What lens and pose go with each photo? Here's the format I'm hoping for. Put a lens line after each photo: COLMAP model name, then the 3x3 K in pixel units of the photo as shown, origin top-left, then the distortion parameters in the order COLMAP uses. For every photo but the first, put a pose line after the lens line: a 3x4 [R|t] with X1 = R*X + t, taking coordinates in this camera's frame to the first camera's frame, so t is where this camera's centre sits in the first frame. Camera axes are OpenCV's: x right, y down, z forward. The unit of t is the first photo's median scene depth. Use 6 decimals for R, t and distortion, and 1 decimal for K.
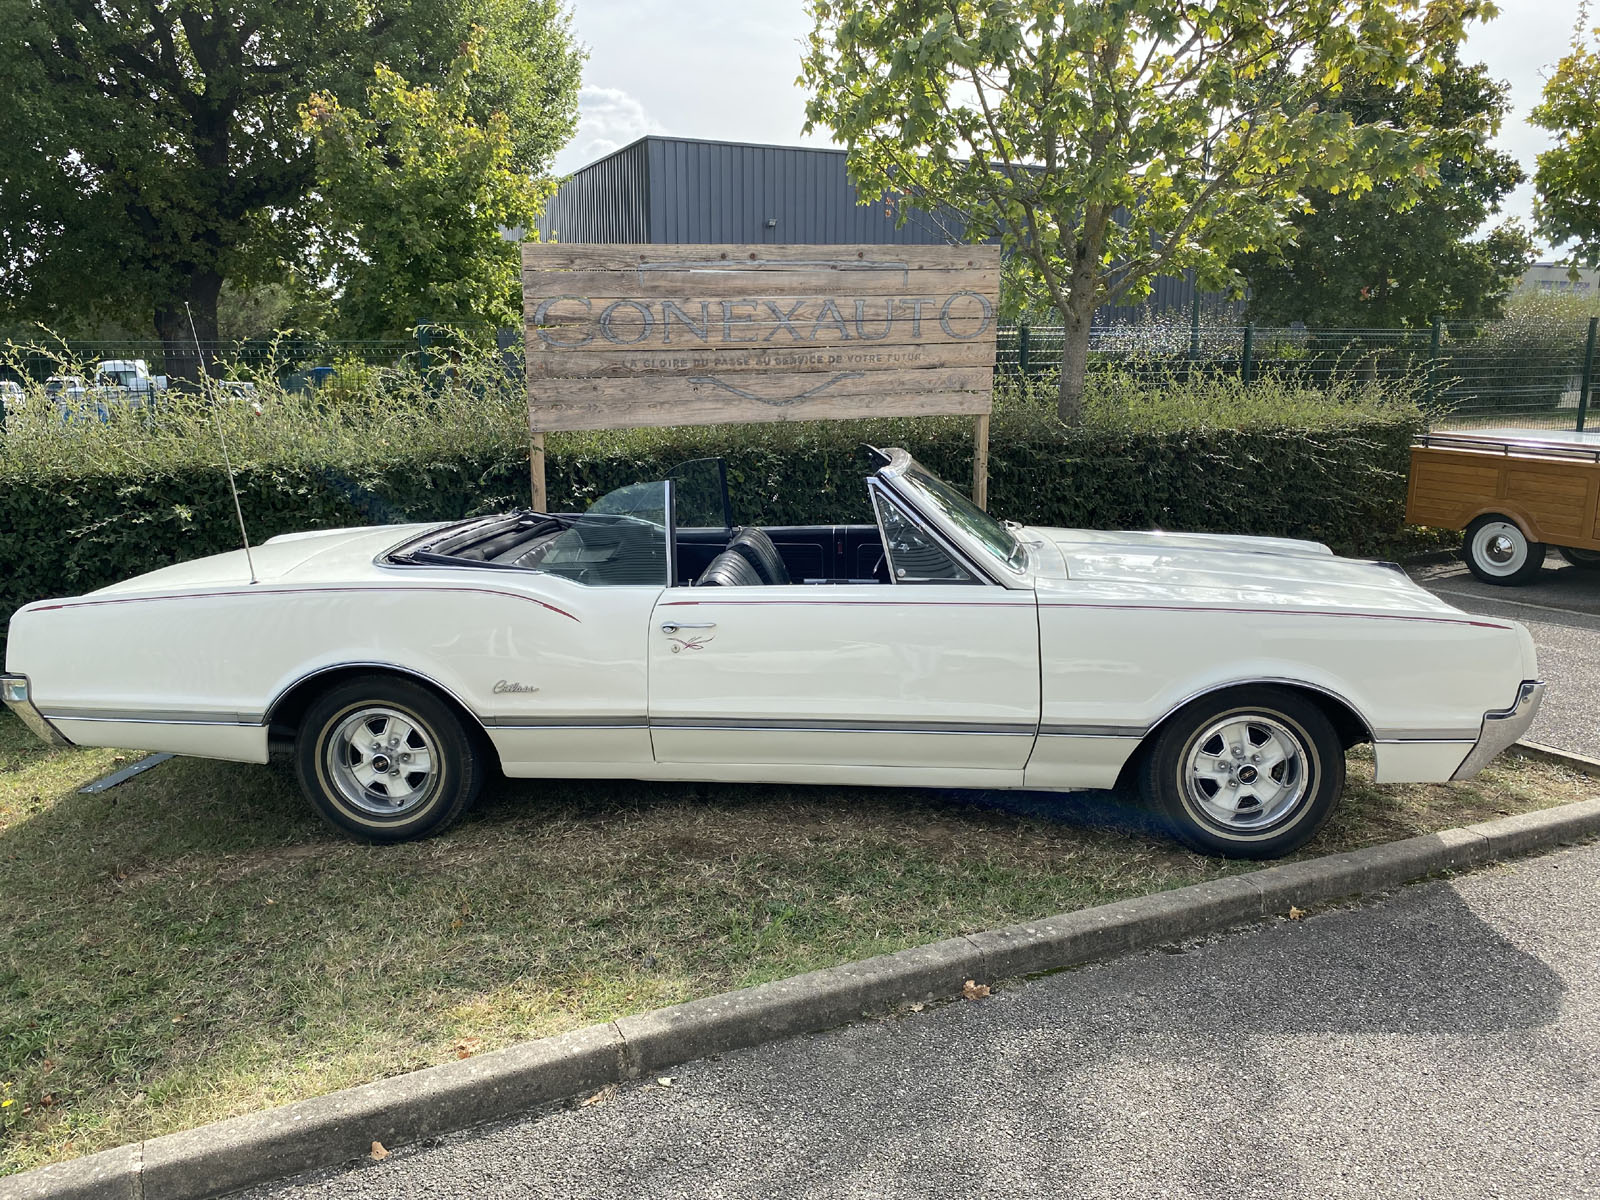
lens RADIAL K [[1128.5, 0, 801.9], [0, 1128.5, 626.6], [0, 0, 1]] dist [0.128362, -0.285930]
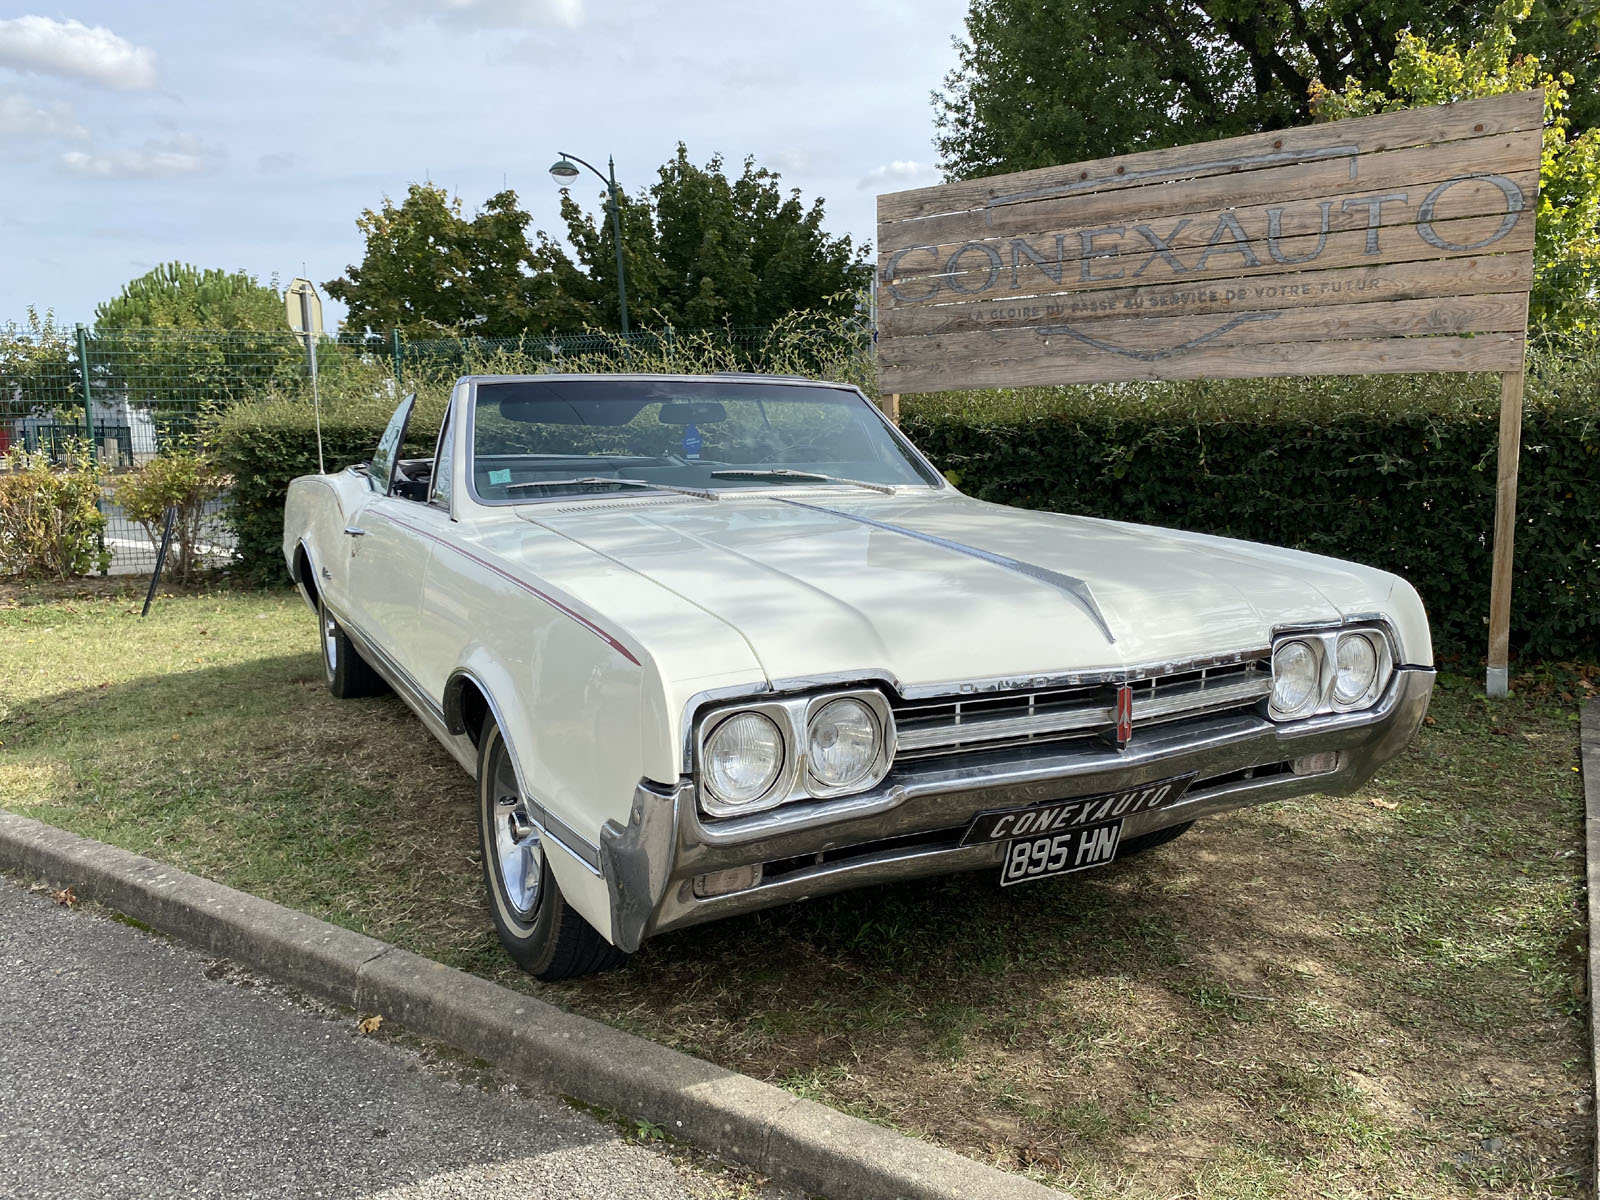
lens RADIAL K [[1222.2, 0, 828.6], [0, 1222.2, 618.7], [0, 0, 1]] dist [-0.037356, 0.029772]
pose [[0.560011, 0.137106, -0.817061, 0.549940], [-0.173581, 0.983740, 0.046103, -0.027149], [0.810097, 0.116009, 0.574704, 0.388776]]
